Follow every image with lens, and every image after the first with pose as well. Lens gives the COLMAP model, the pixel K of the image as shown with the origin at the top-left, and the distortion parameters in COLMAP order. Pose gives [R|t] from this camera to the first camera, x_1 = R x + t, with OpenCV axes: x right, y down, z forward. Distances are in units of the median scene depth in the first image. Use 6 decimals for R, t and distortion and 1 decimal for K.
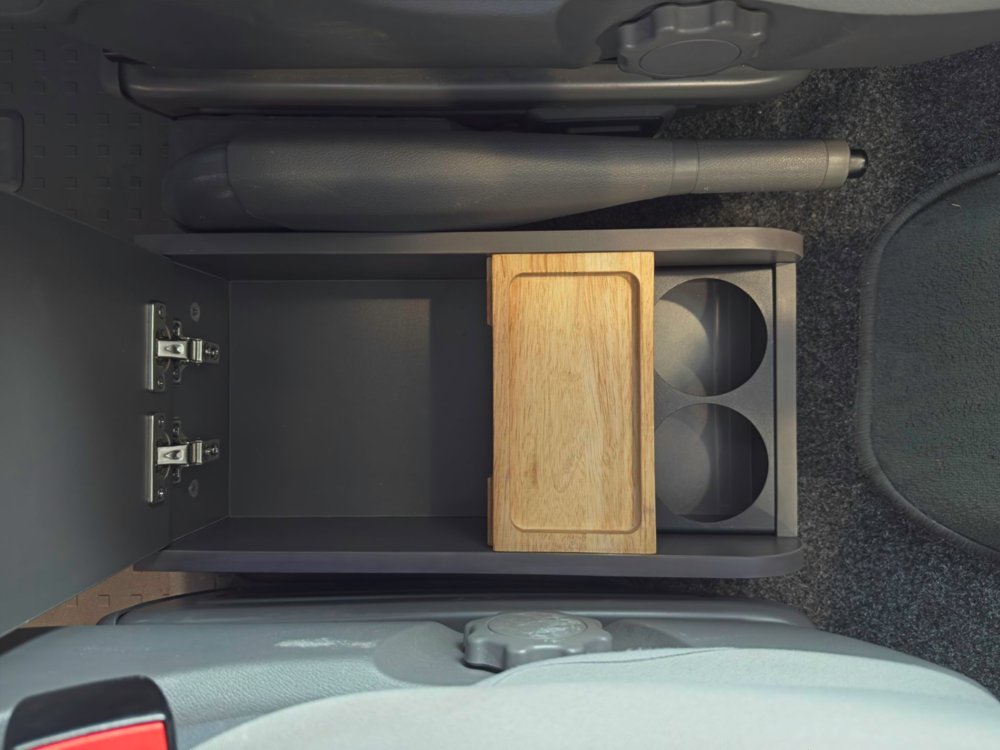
lens RADIAL K [[731.9, 0, 503.1], [0, 731.9, 371.0], [0, 0, 1]] dist [-0.006115, -0.010923]
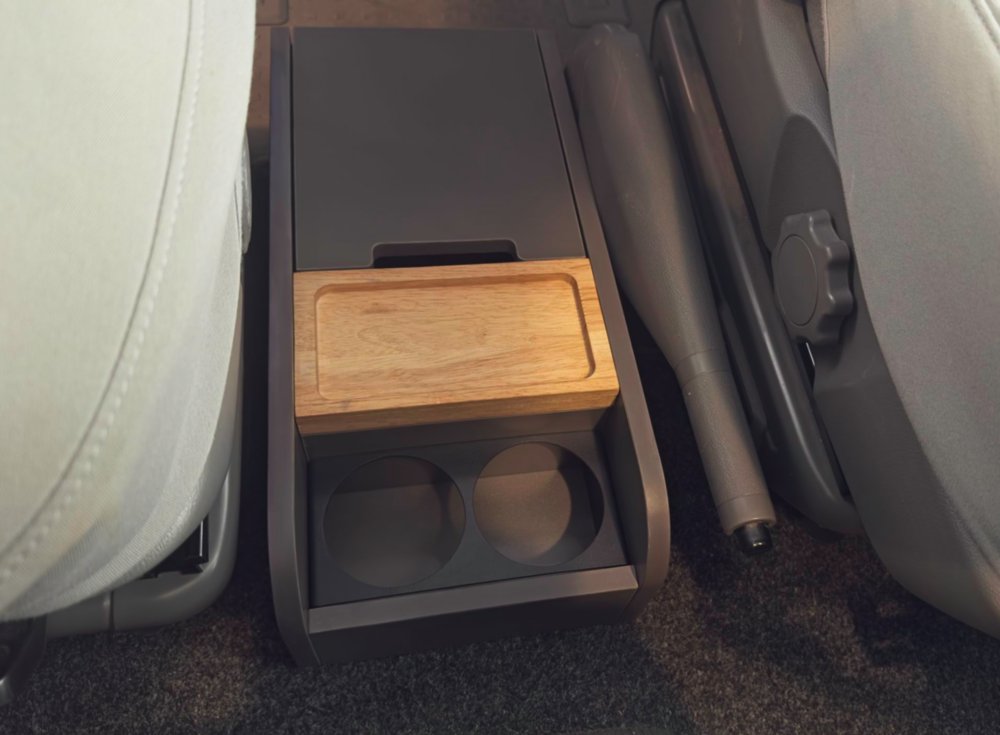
lens RADIAL K [[848.8, 0, 557.7], [0, 848.8, 379.6], [0, 0, 1]] dist [0.083217, -0.229154]
pose [[0.158314, 0.879596, -0.448606, 0.567178], [-0.977761, 0.076363, -0.195327, 0.113299], [-0.137551, 0.469552, 0.872124, 0.022178]]
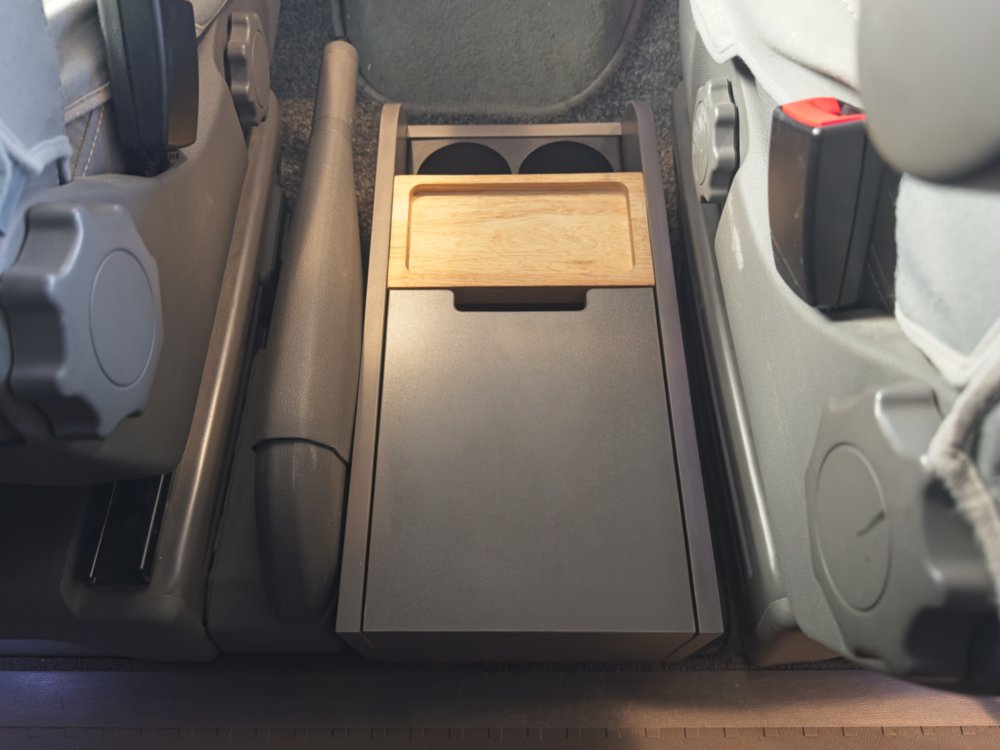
lens RADIAL K [[762.7, 0, 486.6], [0, 762.7, 373.4], [0, 0, 1]] dist [-0.008179, -0.004168]
pose [[0.000850, -0.870119, 0.492841, -0.585260], [0.999983, -0.002103, -0.005437, -0.002387], [0.005768, 0.492837, 0.870103, 0.049133]]
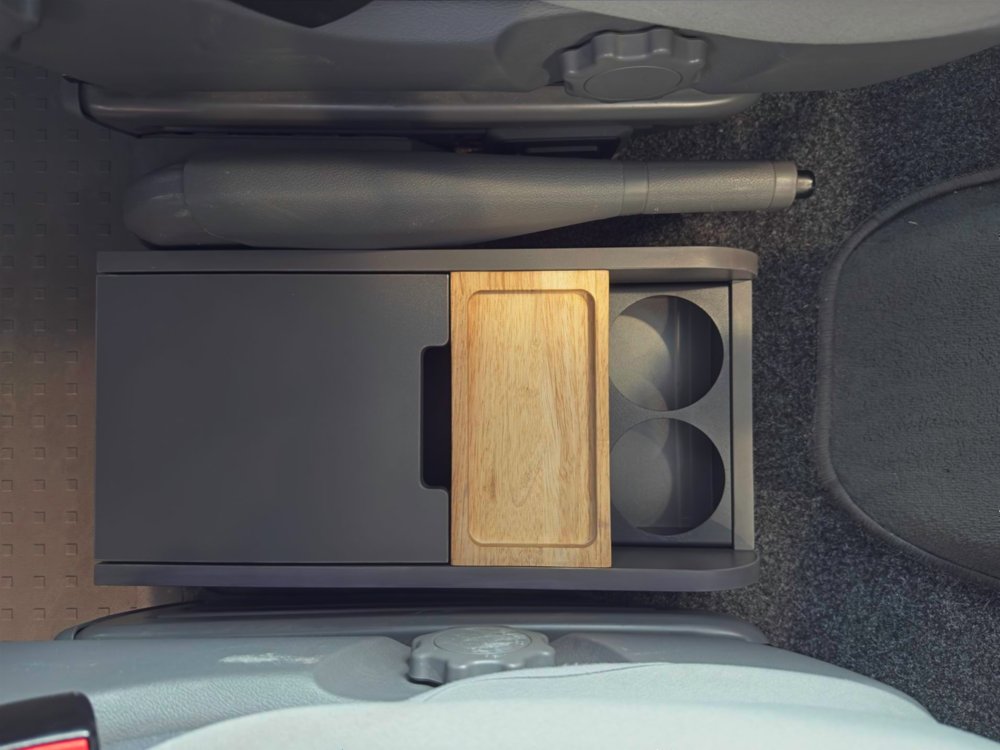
lens RADIAL K [[729.2, 0, 501.2], [0, 729.2, 374.1], [0, 0, 1]] dist [0.005931, -0.027919]
pose [[0.999964, 0.000427, 0.008528, 0.038964], [-0.000361, 0.999970, -0.007730, -0.008361], [-0.008532, 0.007727, 0.999934, -0.009721]]
